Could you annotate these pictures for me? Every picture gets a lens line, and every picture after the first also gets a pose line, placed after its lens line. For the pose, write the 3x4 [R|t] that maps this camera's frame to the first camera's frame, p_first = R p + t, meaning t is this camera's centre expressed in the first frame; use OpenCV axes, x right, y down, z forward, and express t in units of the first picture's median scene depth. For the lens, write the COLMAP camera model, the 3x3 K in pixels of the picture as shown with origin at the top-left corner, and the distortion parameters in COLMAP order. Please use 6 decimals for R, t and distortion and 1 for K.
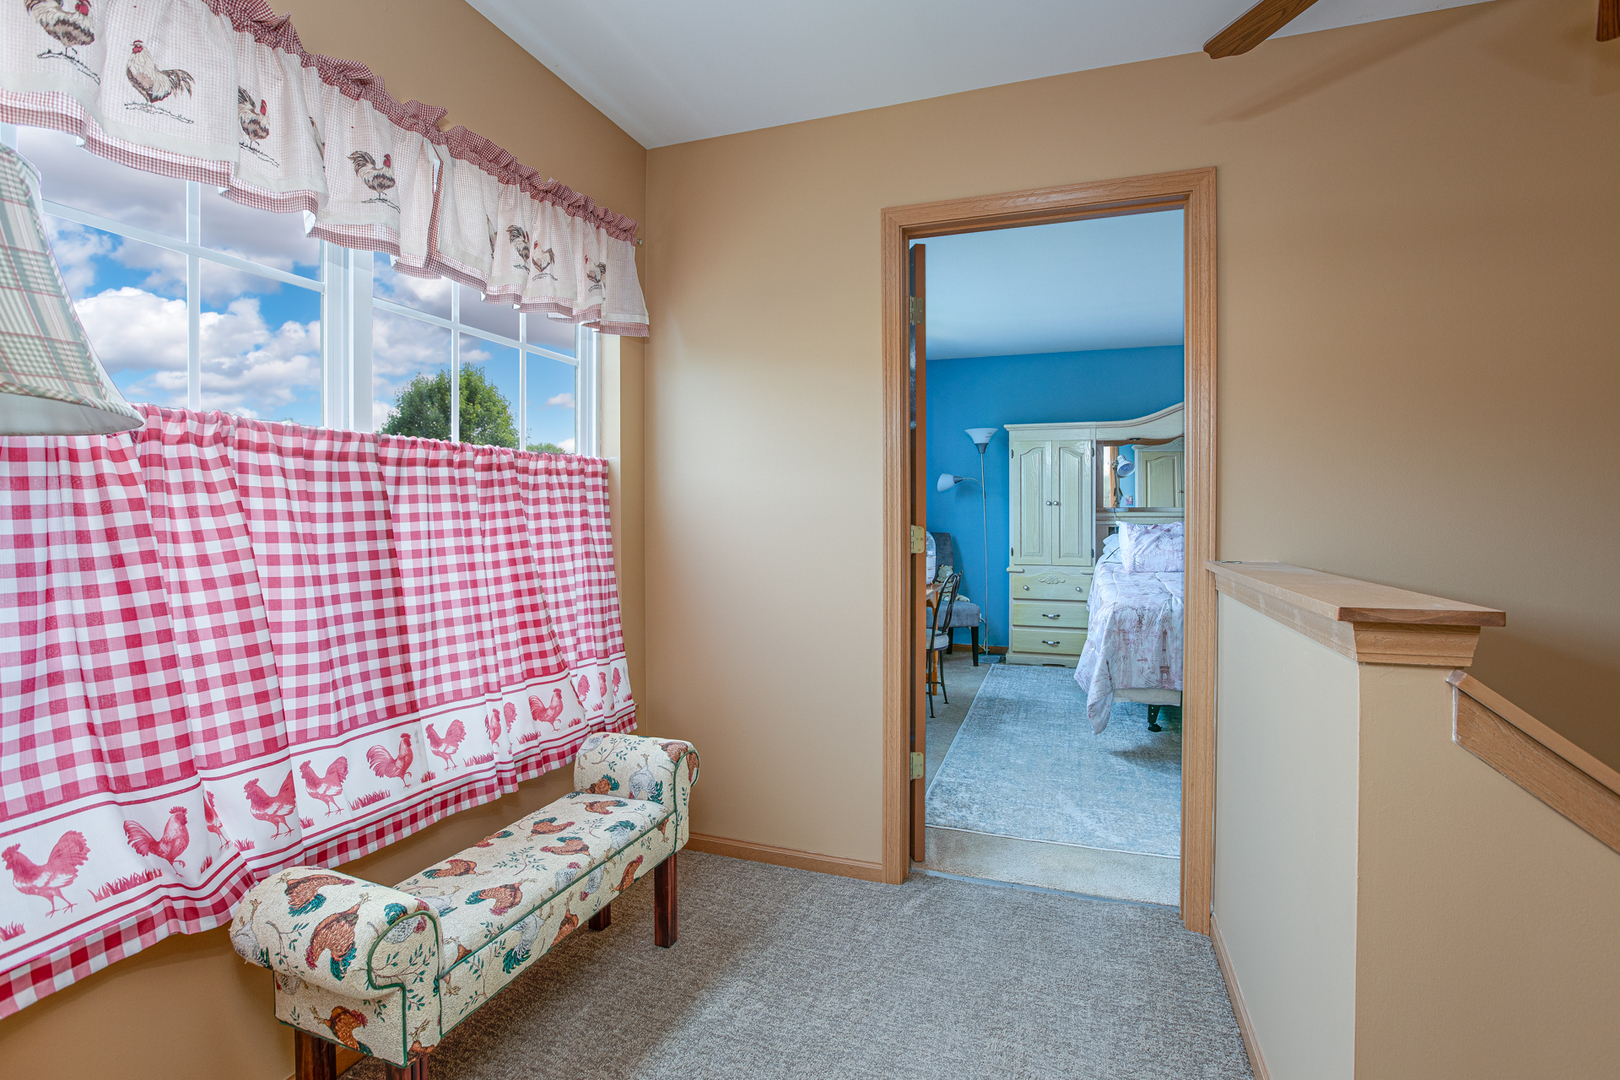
lens RADIAL K [[763.4, 0, 810.4], [0, 763.4, 527.6], [0, 0, 1]] dist [-0.020653, -0.000024]
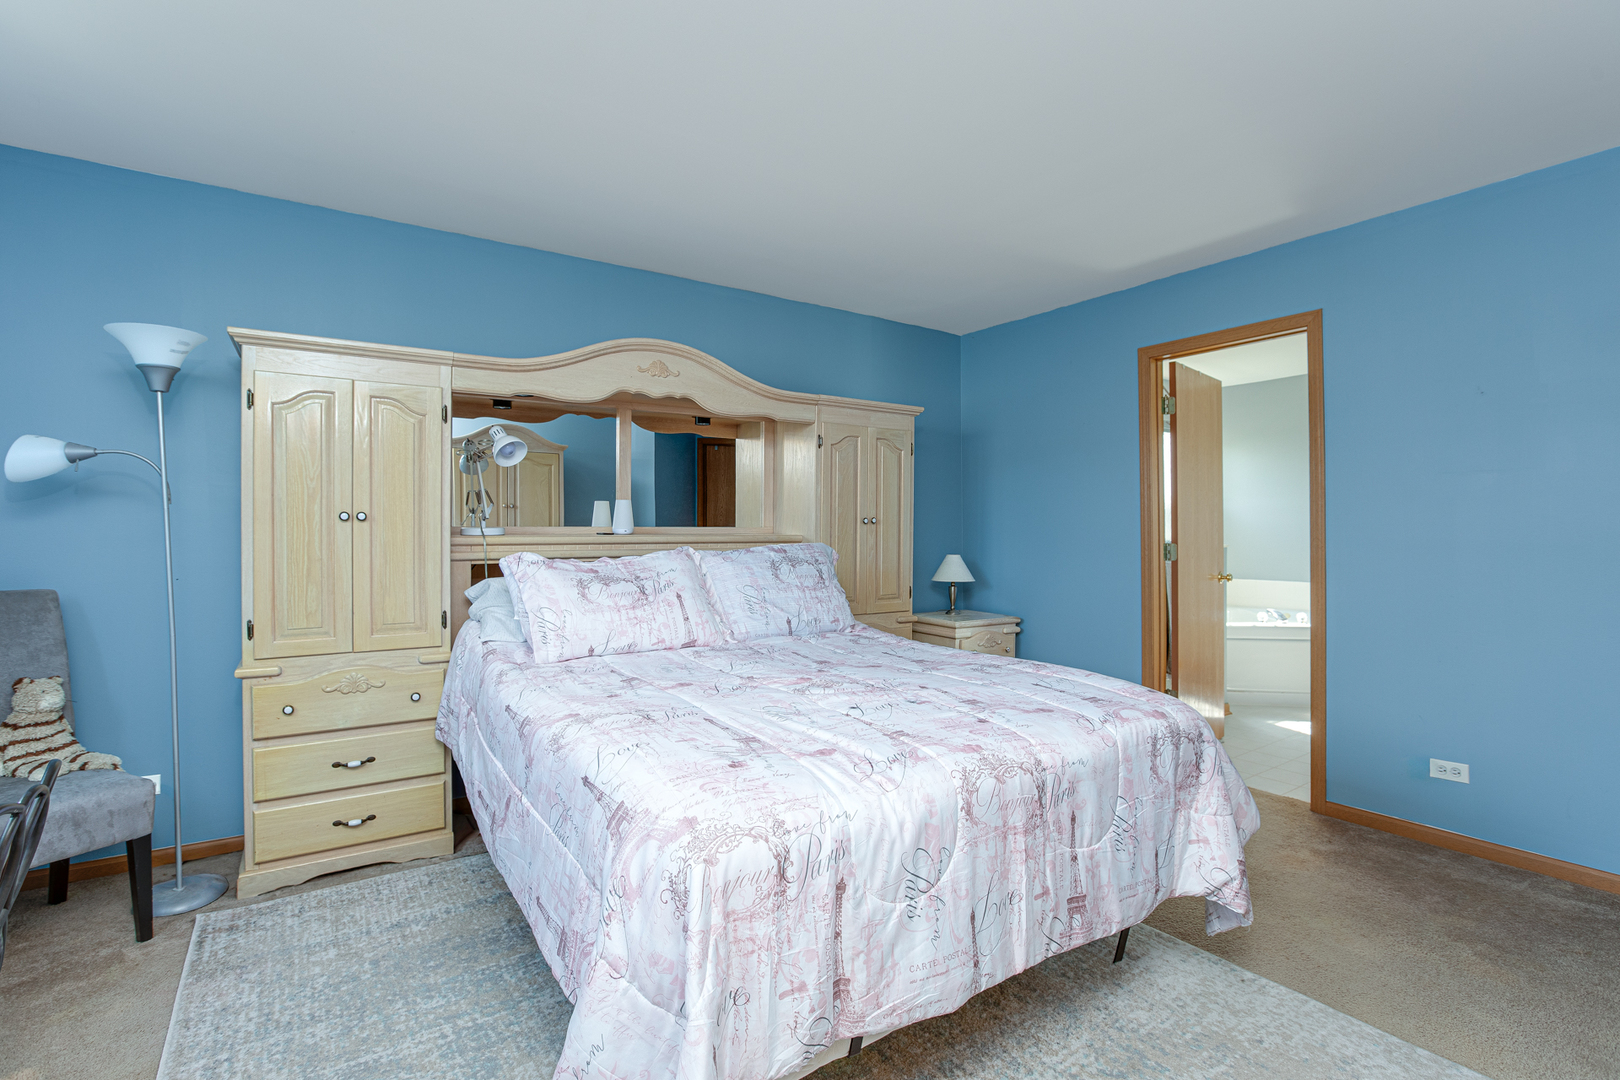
lens RADIAL K [[763.4, 0, 809.7], [0, 763.4, 537.4], [0, 0, 1]] dist [-0.020653, -0.000024]
pose [[0.598850, -0.001959, 0.800859, 0.118923], [0.016469, 0.999816, -0.009869, -0.009520], [-0.800692, 0.019100, 0.598772, 0.512979]]
